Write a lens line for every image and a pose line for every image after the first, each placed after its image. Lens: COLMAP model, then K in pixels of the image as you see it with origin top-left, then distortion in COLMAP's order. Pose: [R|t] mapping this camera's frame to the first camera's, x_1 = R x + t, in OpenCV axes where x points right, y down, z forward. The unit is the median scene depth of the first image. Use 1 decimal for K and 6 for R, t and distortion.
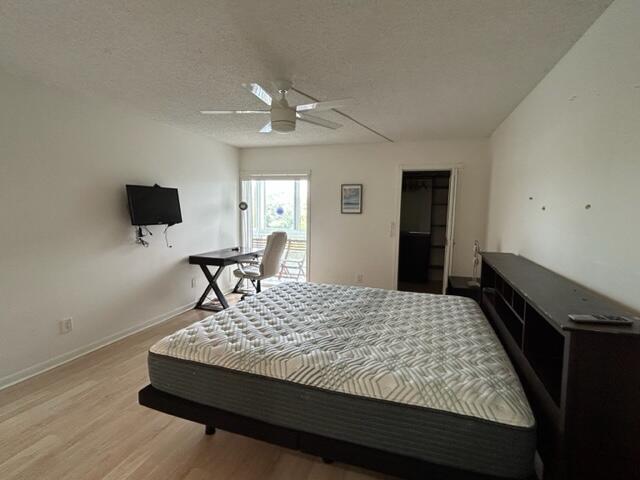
lens RADIAL K [[322.2, 0, 320.0], [0, 322.2, 240.0], [0, 0, 1]] dist [-0.000726, 0.000491]
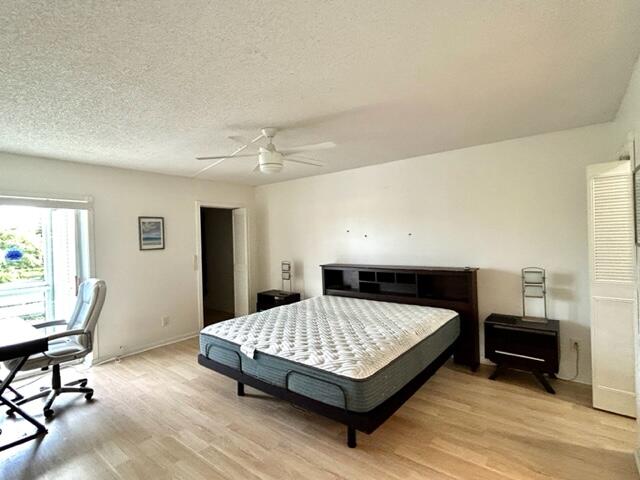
lens RADIAL K [[322.2, 0, 320.0], [0, 322.2, 240.0], [0, 0, 1]] dist [-0.000726, 0.000491]
pose [[0.343021, -0.034114, 0.938708, -0.626797], [0.127293, 0.991810, -0.010472, -0.044913], [-0.930663, 0.123083, 0.344554, 0.289327]]
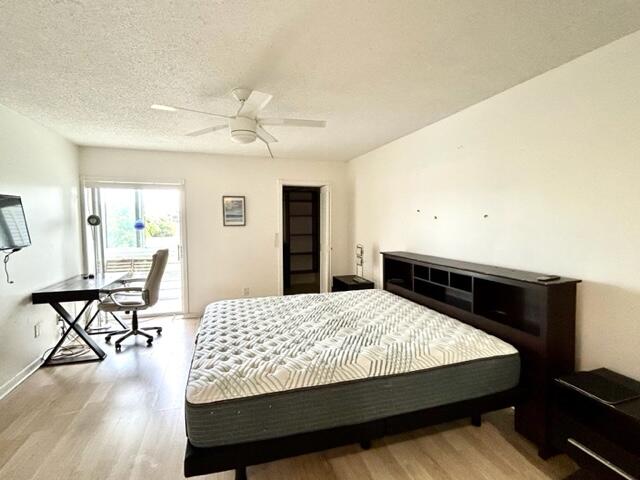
lens RADIAL K [[322.2, 0, 320.0], [0, 322.2, 240.0], [0, 0, 1]] dist [-0.000726, 0.000491]
pose [[0.810454, -0.054557, 0.583257, -0.290146], [0.074968, 0.997126, -0.010900, -0.010403], [-0.580986, 0.052559, 0.812215, 0.062409]]
